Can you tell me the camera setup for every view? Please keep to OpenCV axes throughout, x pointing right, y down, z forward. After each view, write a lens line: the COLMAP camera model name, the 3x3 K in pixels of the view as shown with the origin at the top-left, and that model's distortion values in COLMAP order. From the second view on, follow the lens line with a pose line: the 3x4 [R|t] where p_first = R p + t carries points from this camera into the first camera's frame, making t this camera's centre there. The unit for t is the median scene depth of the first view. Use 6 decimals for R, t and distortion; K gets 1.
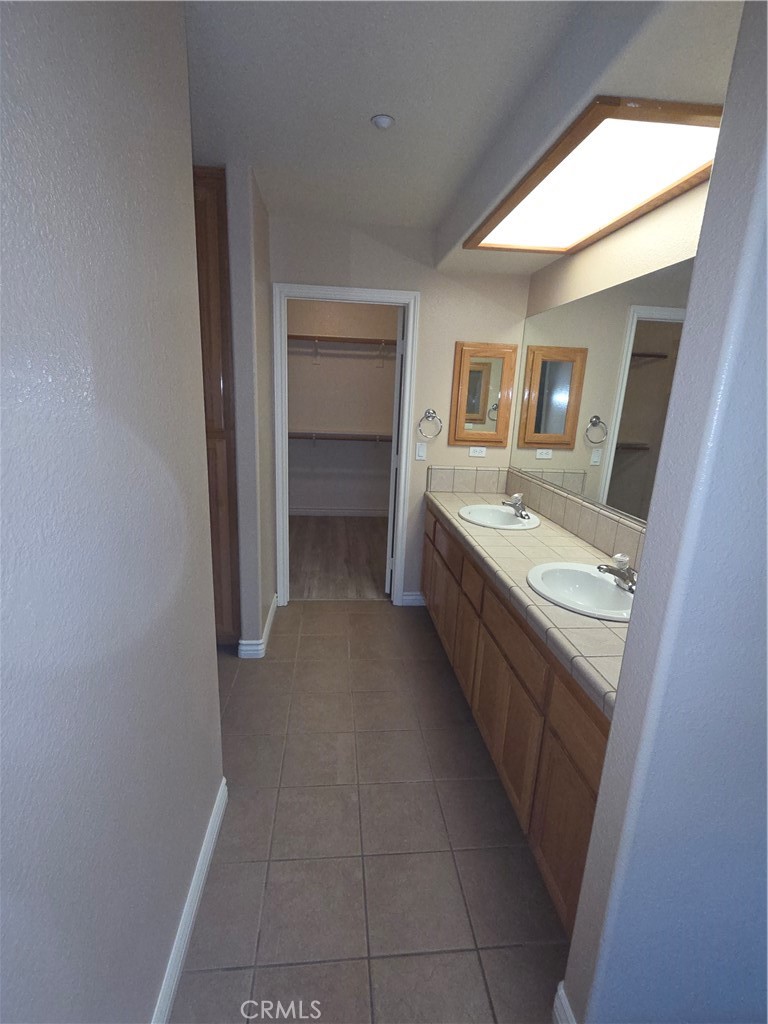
lens RADIAL K [[488.2, 0, 381.3], [0, 488.2, 513.6], [0, 0, 1]] dist [0.002009, 0.001333]
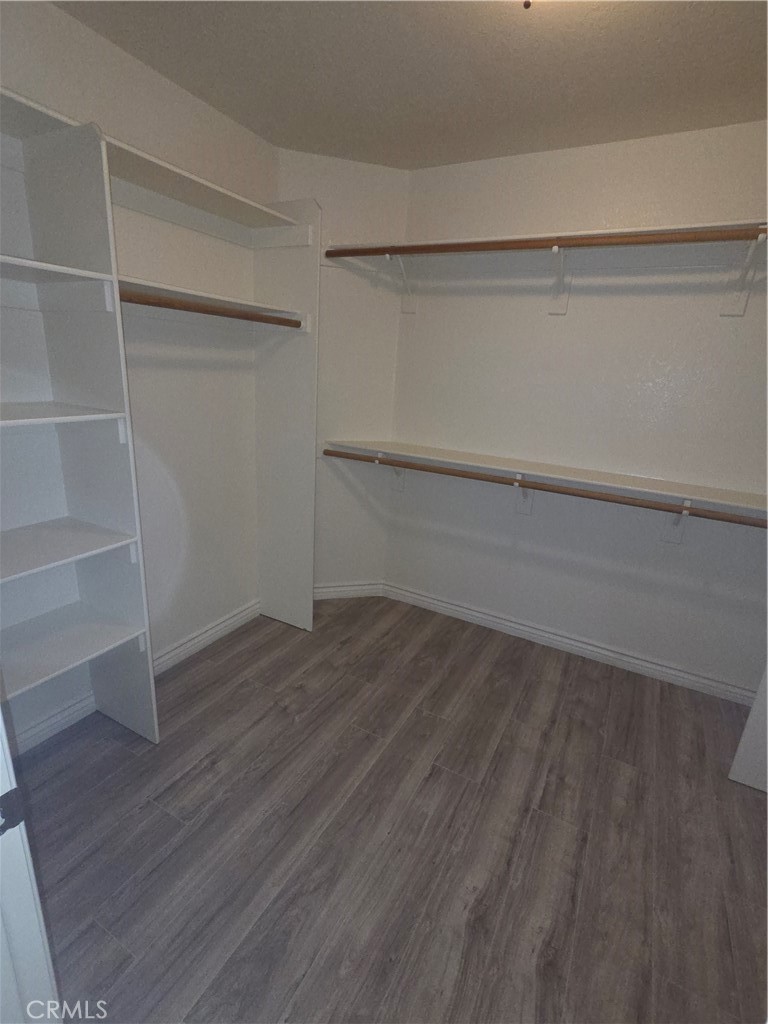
lens RADIAL K [[488.2, 0, 385.3], [0, 488.2, 511.2], [0, 0, 1]] dist [0.002009, 0.001333]
pose [[0.829570, 0.173244, -0.530848, 0.000388], [-0.163265, 0.984365, 0.066113, -0.138363], [0.534002, 0.031824, 0.844884, 0.562434]]
